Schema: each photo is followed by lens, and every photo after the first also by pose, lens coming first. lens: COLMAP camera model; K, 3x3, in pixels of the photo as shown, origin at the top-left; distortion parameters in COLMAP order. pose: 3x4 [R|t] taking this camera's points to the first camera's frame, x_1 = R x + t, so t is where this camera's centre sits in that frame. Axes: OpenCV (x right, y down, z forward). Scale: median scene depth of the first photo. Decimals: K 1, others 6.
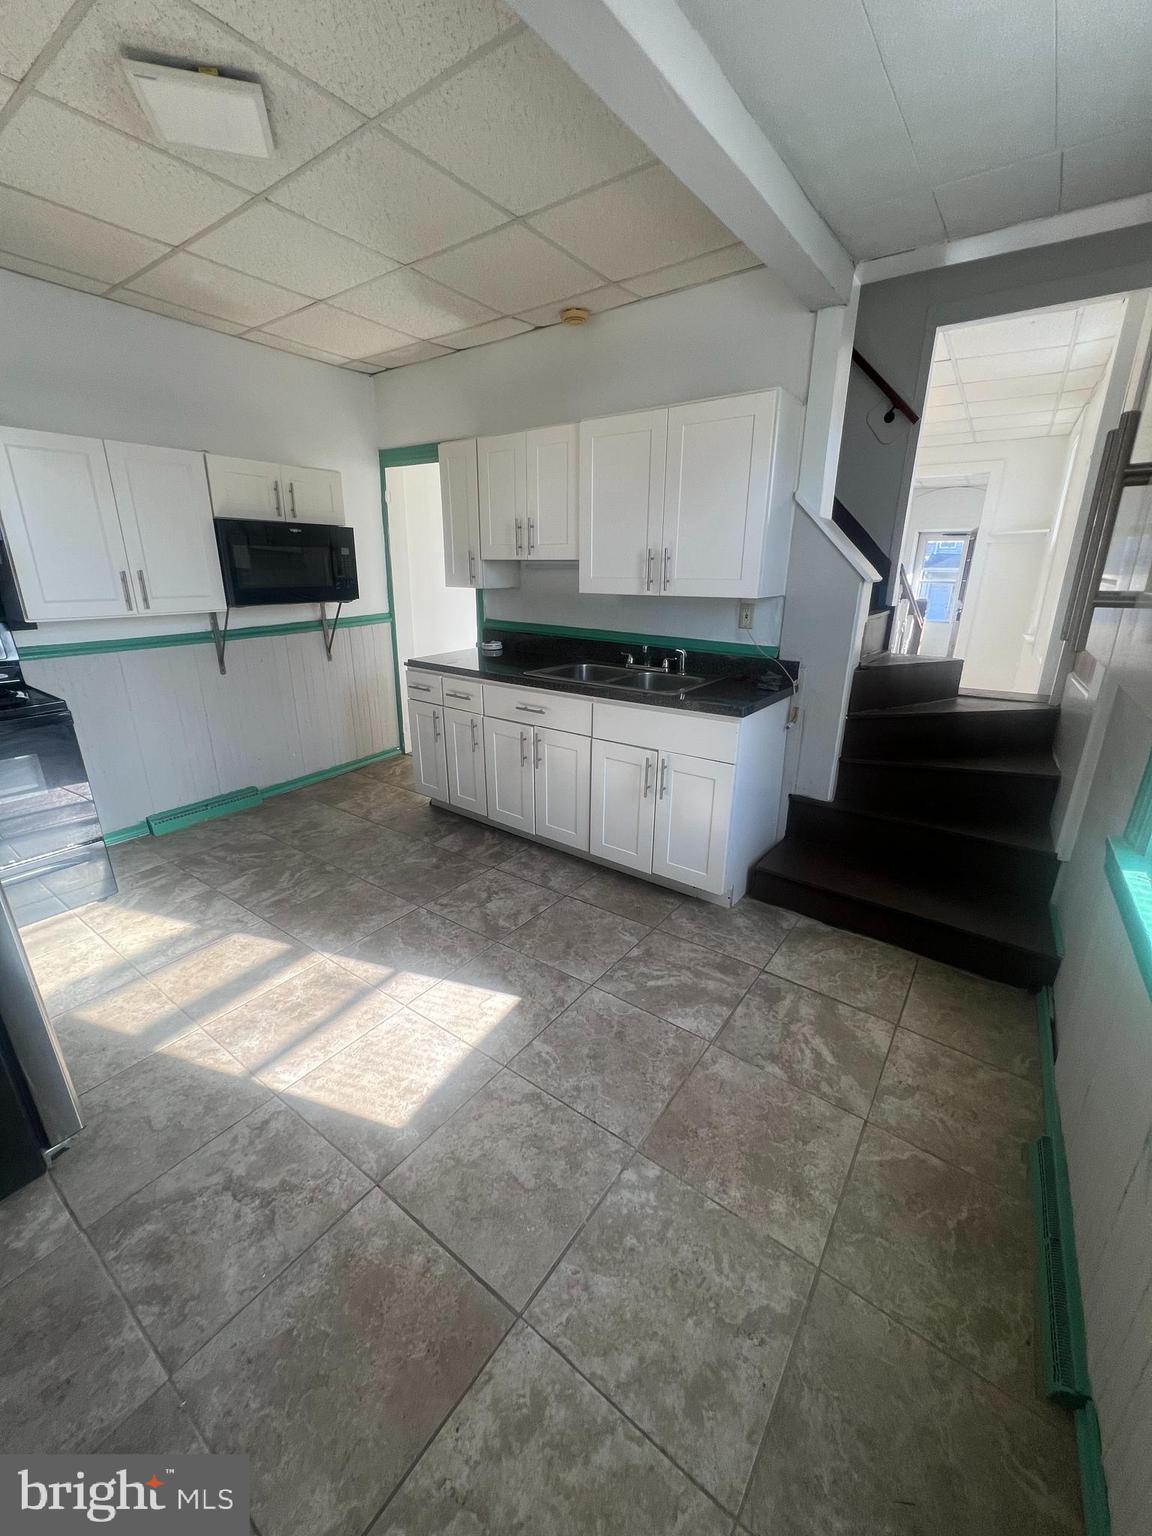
lens RADIAL K [[621.3, 0, 574.0], [0, 621.3, 762.4], [0, 0, 1]] dist [0.000250, 0.000062]
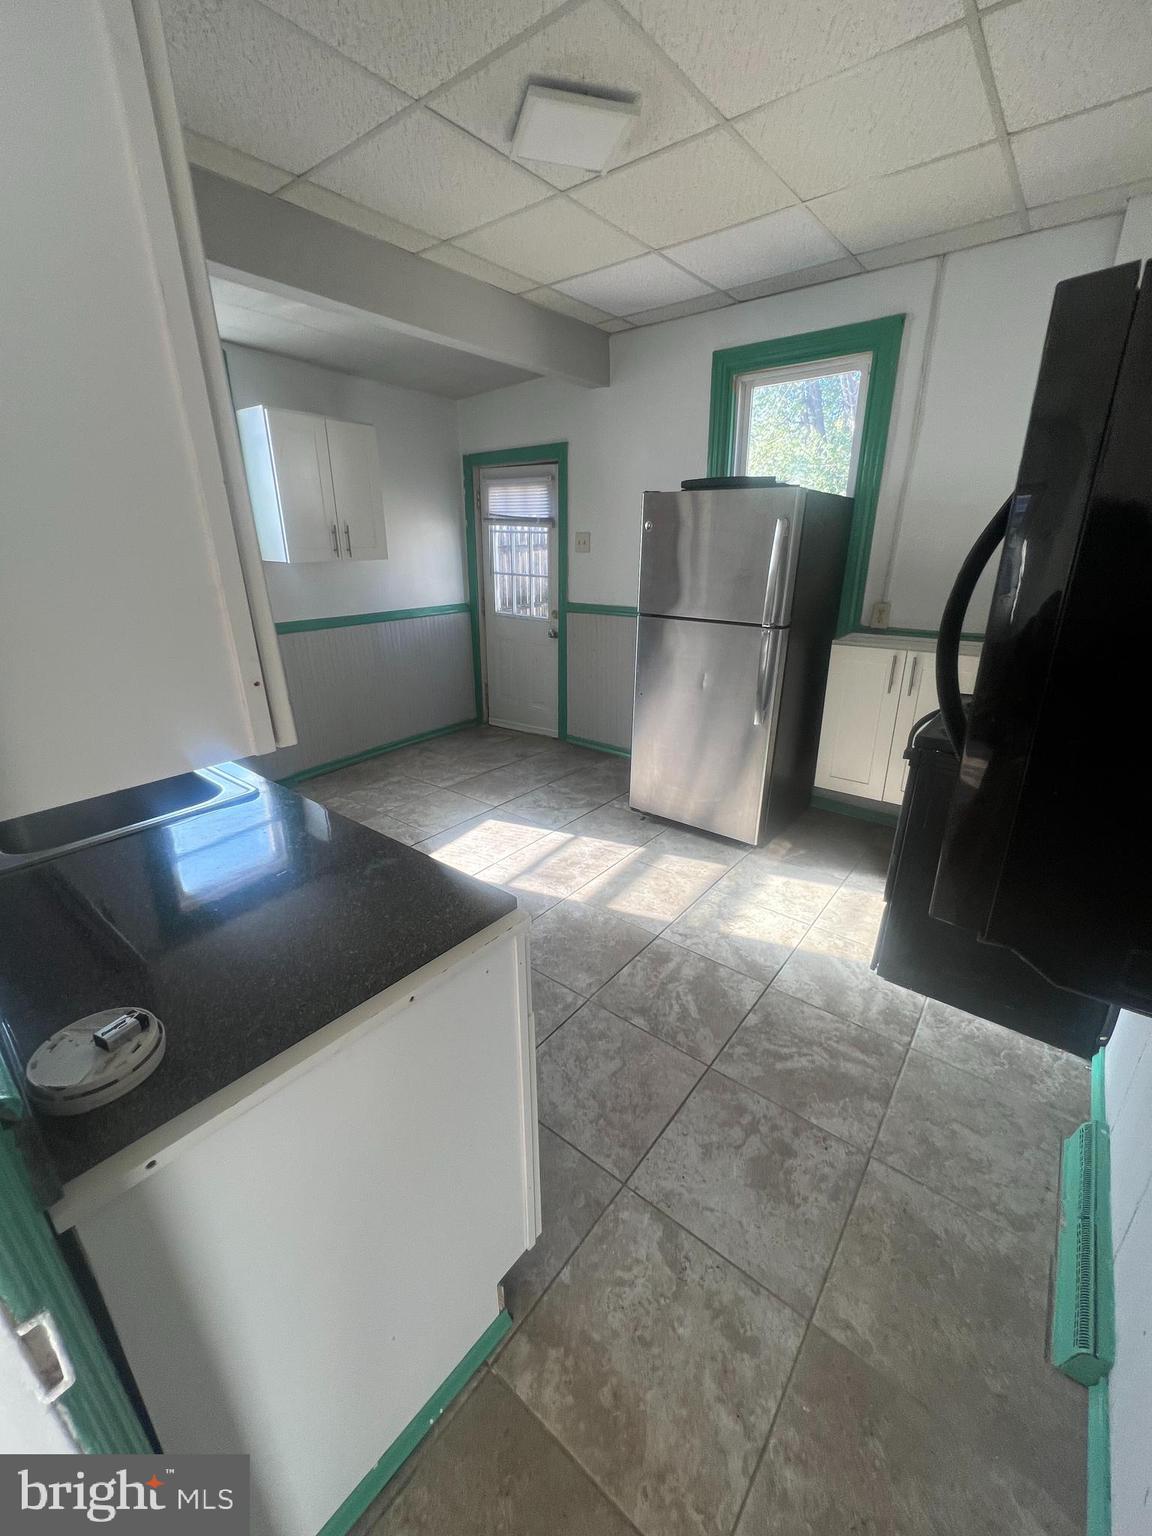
lens RADIAL K [[621.3, 0, 574.7], [0, 621.3, 765.1], [0, 0, 1]] dist [0.000250, 0.000062]
pose [[-0.999347, -0.009491, 0.034855, -0.421415], [0.014316, 0.781830, 0.623327, -0.565204], [-0.033167, 0.623419, -0.781184, 1.654003]]
